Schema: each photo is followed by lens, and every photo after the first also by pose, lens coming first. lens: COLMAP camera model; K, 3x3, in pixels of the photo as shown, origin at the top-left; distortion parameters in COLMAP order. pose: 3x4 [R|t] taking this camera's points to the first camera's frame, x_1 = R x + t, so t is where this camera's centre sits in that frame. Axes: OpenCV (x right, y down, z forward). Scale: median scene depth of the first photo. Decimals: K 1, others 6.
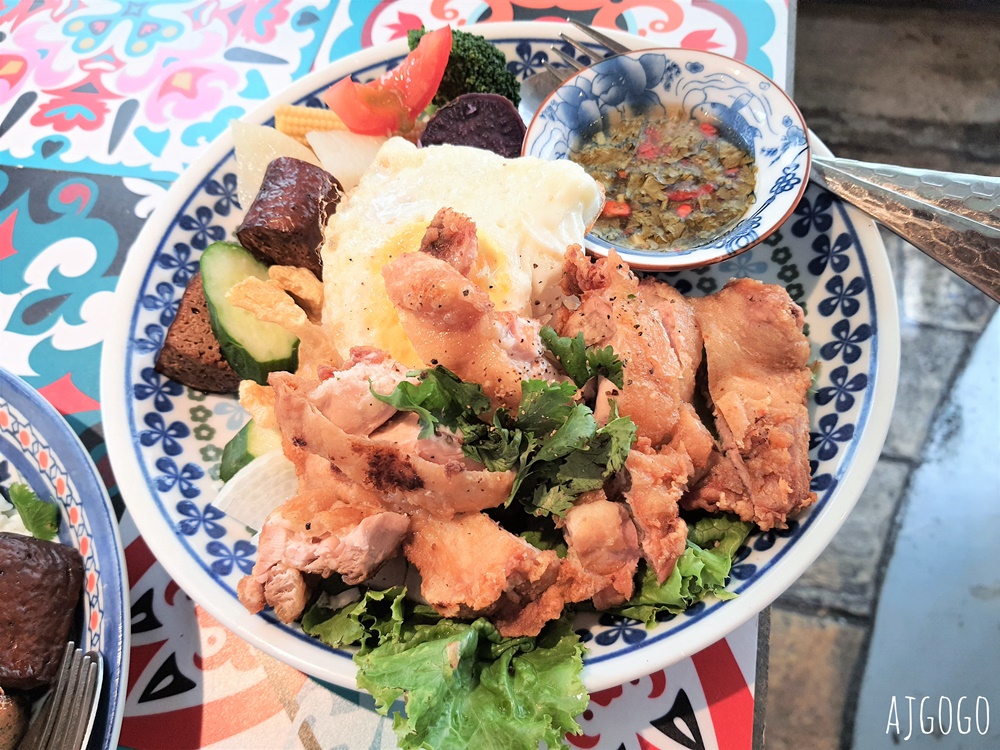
lens RADIAL K [[793.4, 0, 484.4], [0, 793.4, 371.8], [0, 0, 1]] dist [0.091641, -0.230901]
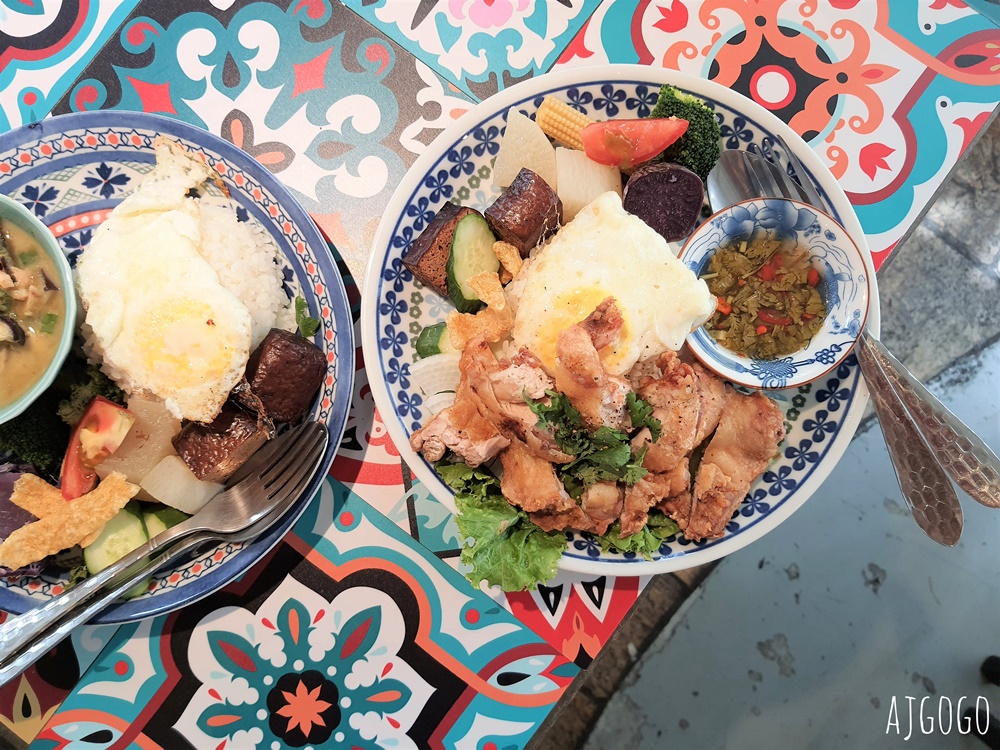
lens RADIAL K [[735.1, 0, 500.0], [0, 735.1, 375.0], [0, 0, 1]] dist [0.105814, -0.168656]
pose [[0.898337, 0.438244, 0.030529, -0.205075], [-0.414384, 0.822251, 0.390115, -0.501089], [0.145863, -0.363105, 0.920260, -0.398334]]
